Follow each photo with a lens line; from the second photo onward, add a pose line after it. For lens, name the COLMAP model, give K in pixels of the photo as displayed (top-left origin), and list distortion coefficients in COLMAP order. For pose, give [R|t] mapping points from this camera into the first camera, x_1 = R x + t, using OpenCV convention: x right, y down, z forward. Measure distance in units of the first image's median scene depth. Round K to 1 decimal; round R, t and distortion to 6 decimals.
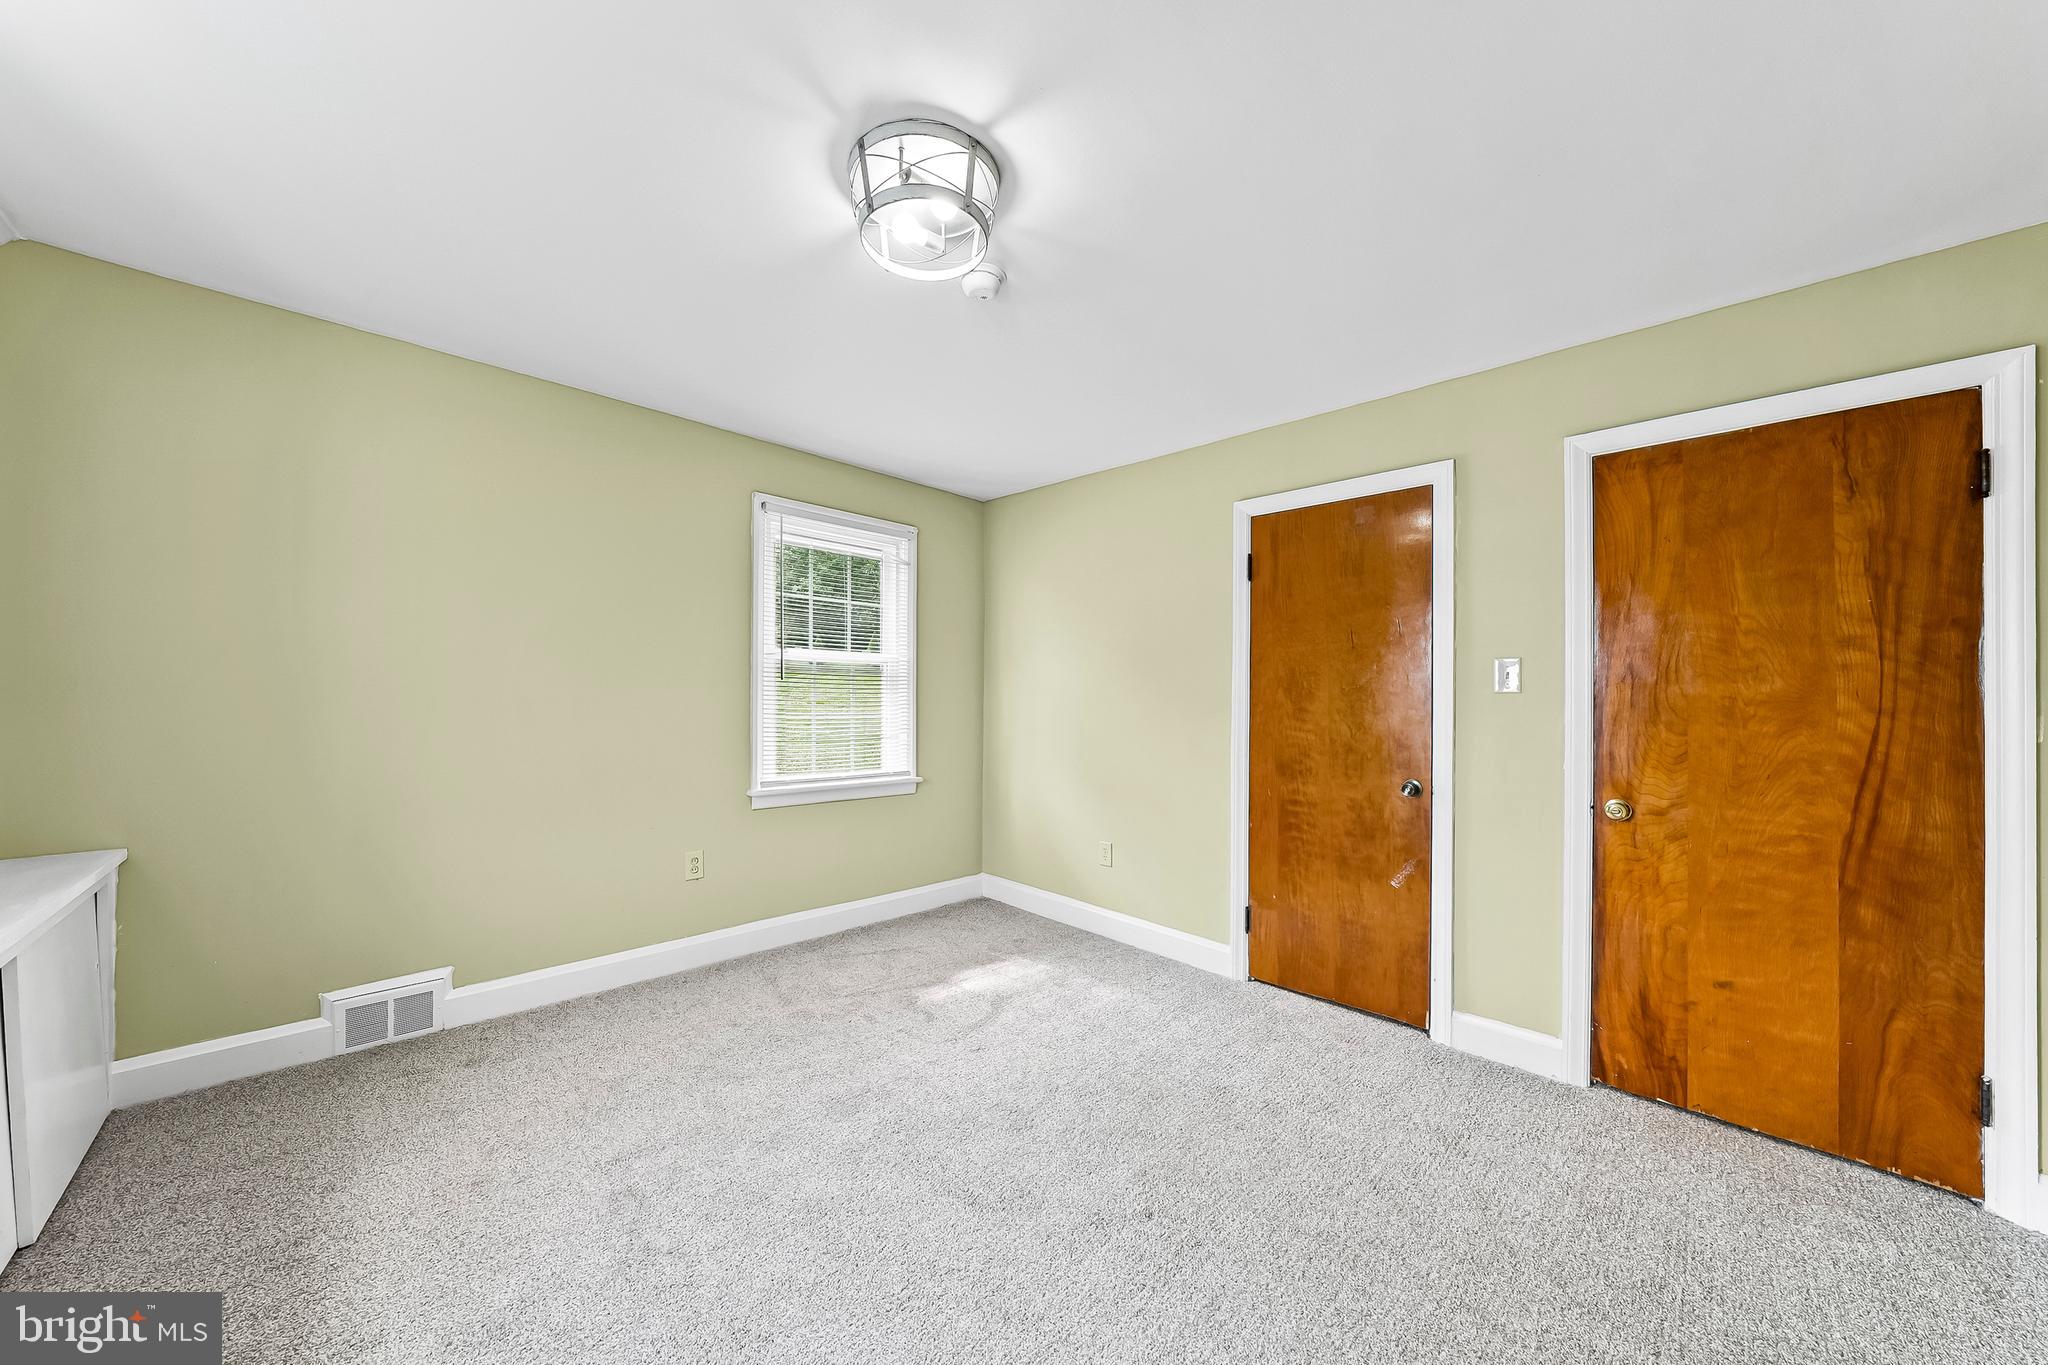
lens RADIAL K [[714.2, 0, 1012.6], [0, 714.2, 694.4], [0, 0, 1]] dist [0.007731, -0.000075]
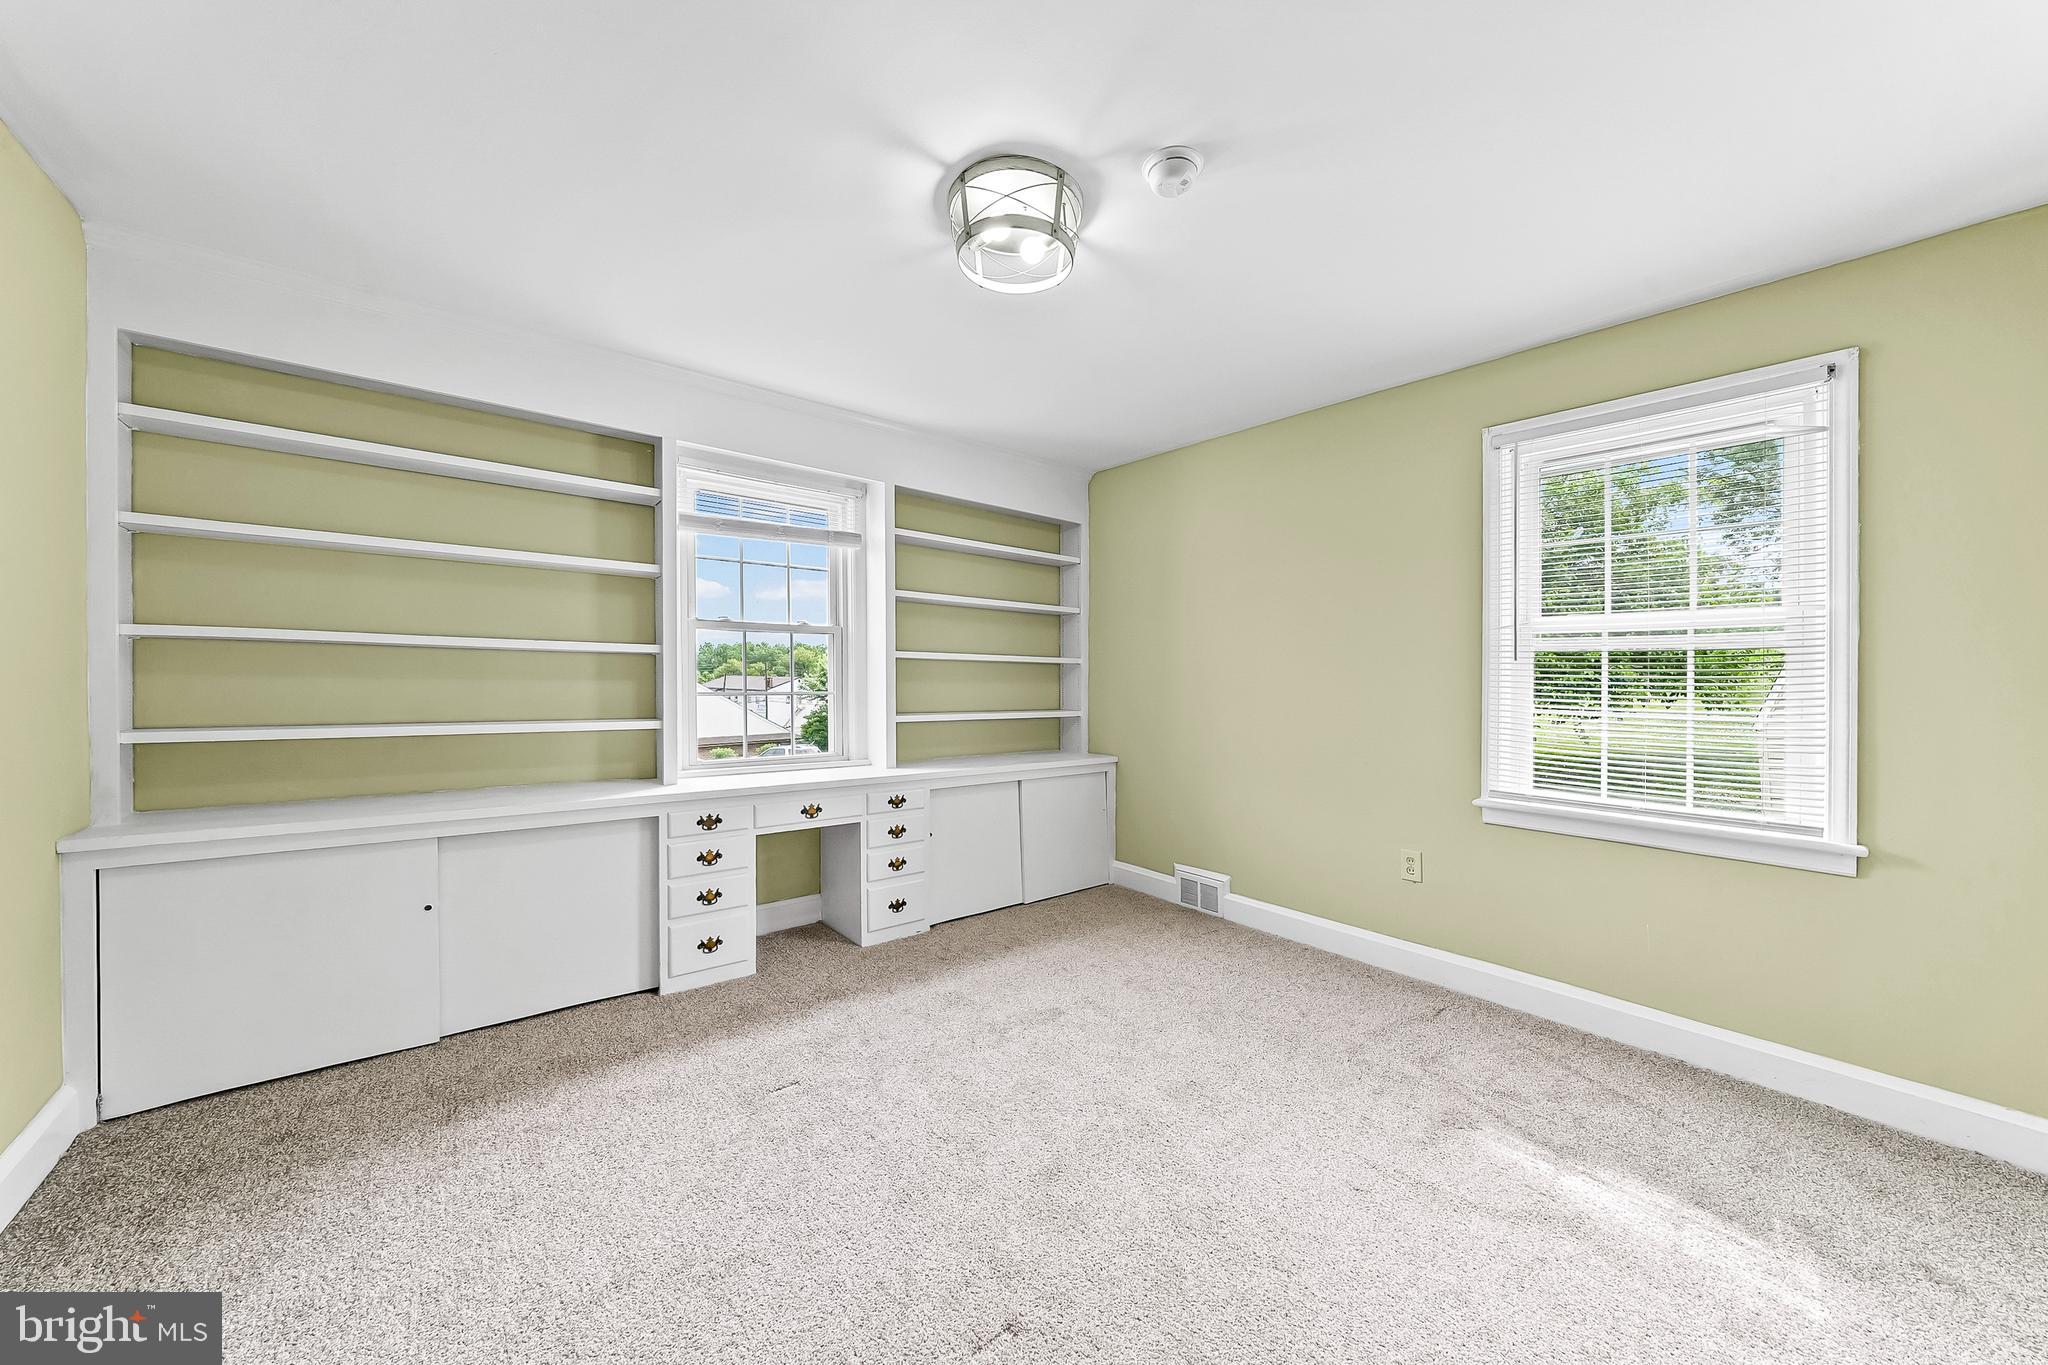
lens RADIAL K [[714.2, 0, 1012.6], [0, 714.2, 694.4], [0, 0, 1]] dist [0.007731, -0.000075]
pose [[-0.065512, 0.010654, -0.997795, 0.551144], [-0.013003, 0.999849, 0.011530, 0.015762], [0.997767, 0.013729, -0.065363, 0.596360]]
